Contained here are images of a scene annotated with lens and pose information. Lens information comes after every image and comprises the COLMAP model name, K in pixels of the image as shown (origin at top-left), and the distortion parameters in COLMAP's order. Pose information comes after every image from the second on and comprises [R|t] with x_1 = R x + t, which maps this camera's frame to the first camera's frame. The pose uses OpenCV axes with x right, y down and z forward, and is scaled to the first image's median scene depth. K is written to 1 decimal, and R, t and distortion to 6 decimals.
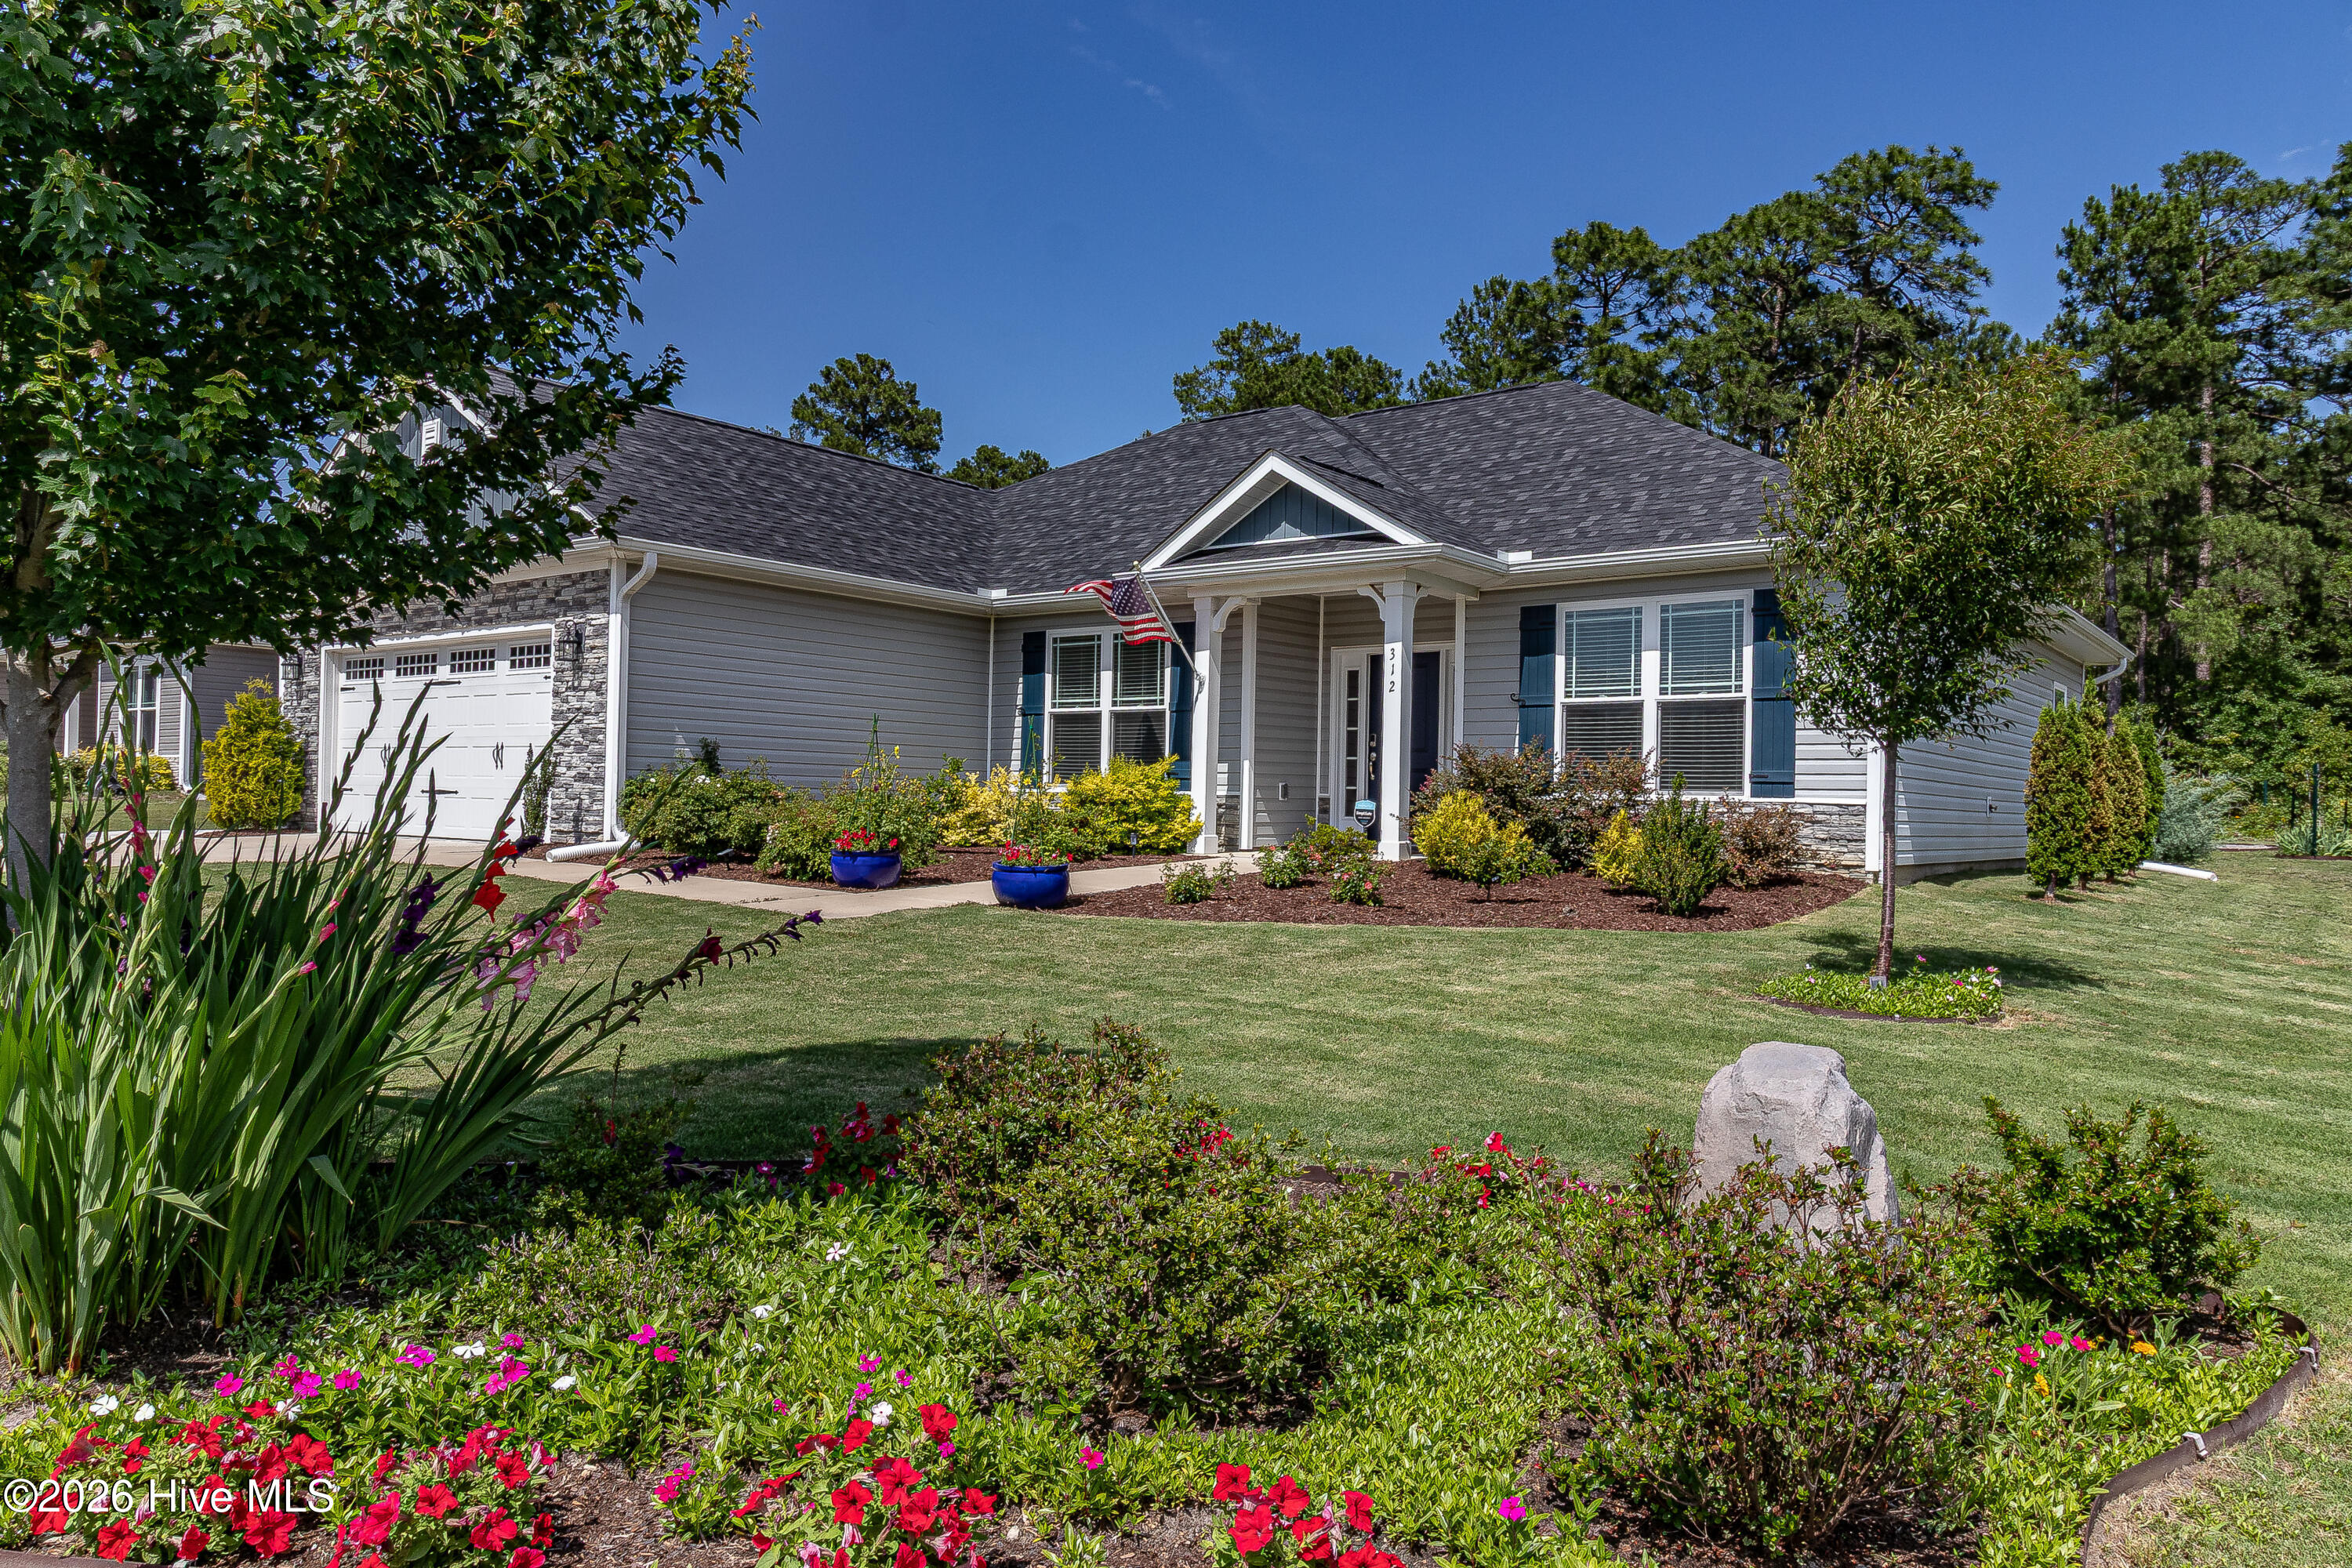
lens RADIAL K [[1575.1, 0, 1258.1], [0, 1575.1, 800.0], [0, 0, 1]] dist [0.000248, -0.003918]
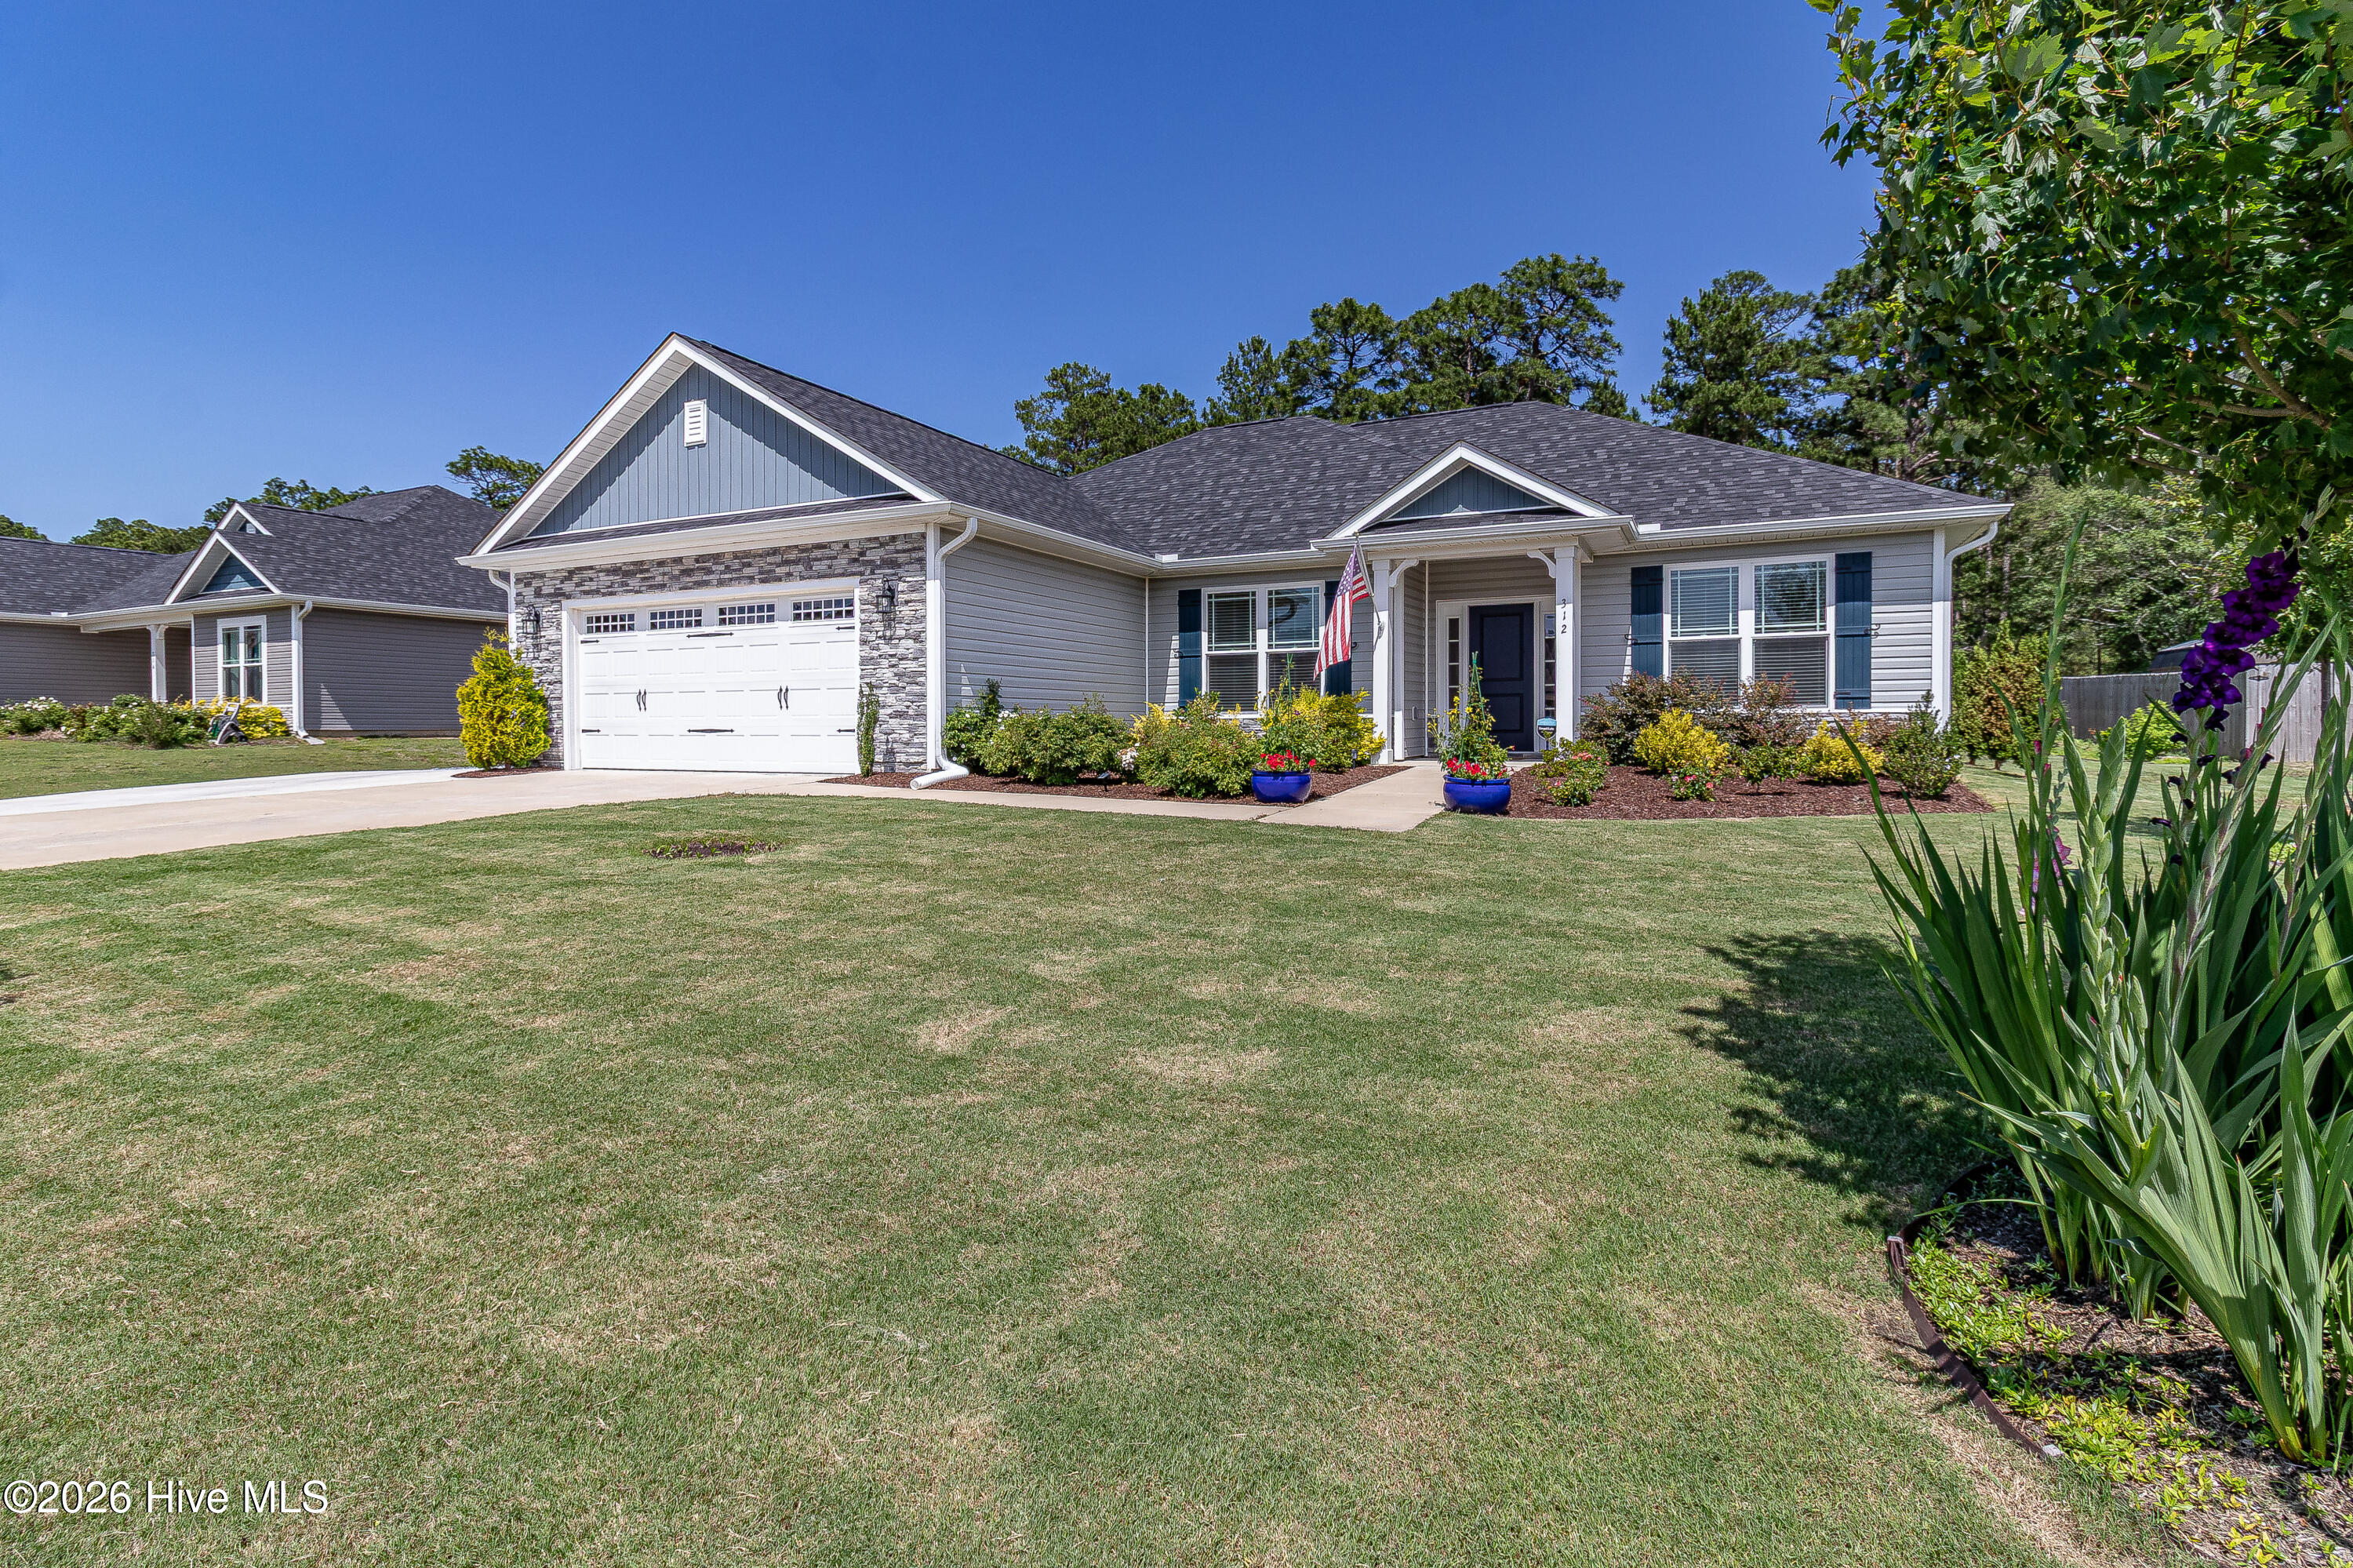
lens RADIAL K [[1122.9, 0, 1176.6], [0, 1122.9, 748.6], [0, 0, 1]] dist [-0.010489, -0.001322]
pose [[0.980723, -0.029330, 0.193189, -0.347741], [0.024440, 0.999319, 0.027646, -0.006671], [-0.193868, -0.022391, 0.980772, 0.142376]]
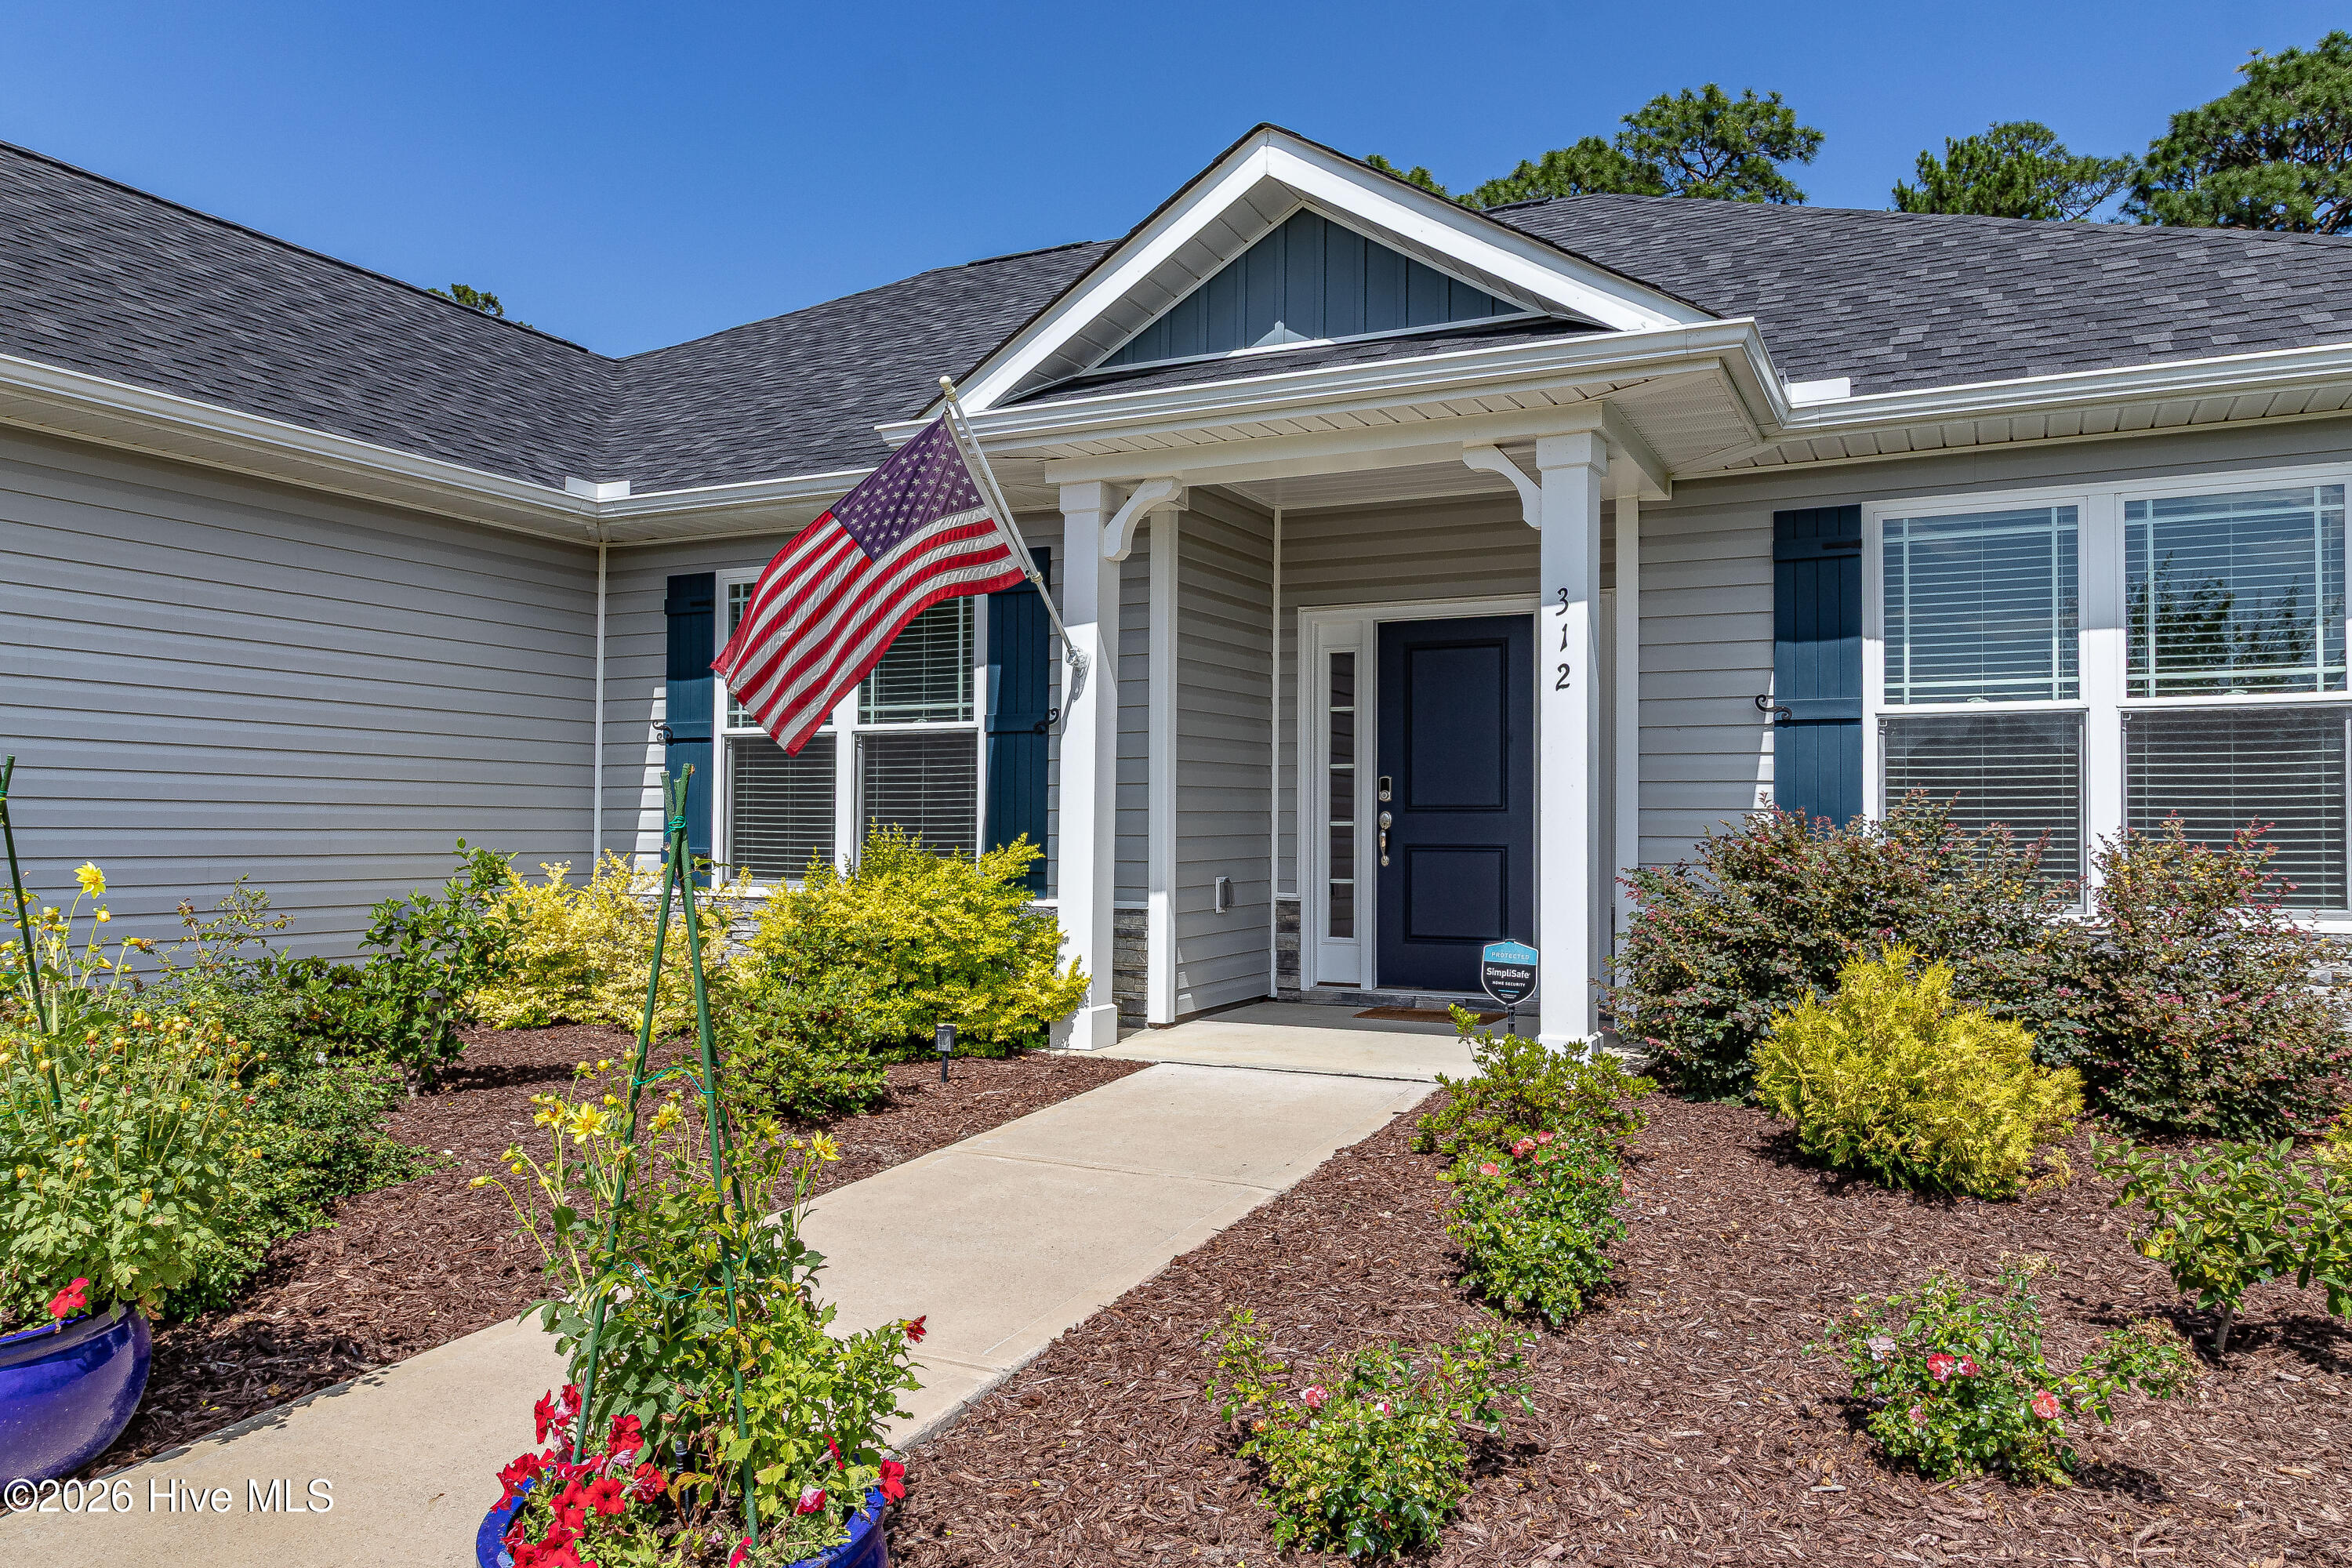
lens RADIAL K [[1540.0, 0, 1231.2], [0, 1540.0, 789.5], [0, 0, 1]] dist [0.003412, 0.000818]
pose [[0.980470, -0.009137, 0.196457, -0.075476], [0.012441, 0.999801, -0.015591, -0.030713], [-0.196276, 0.017731, 0.980388, 0.522082]]
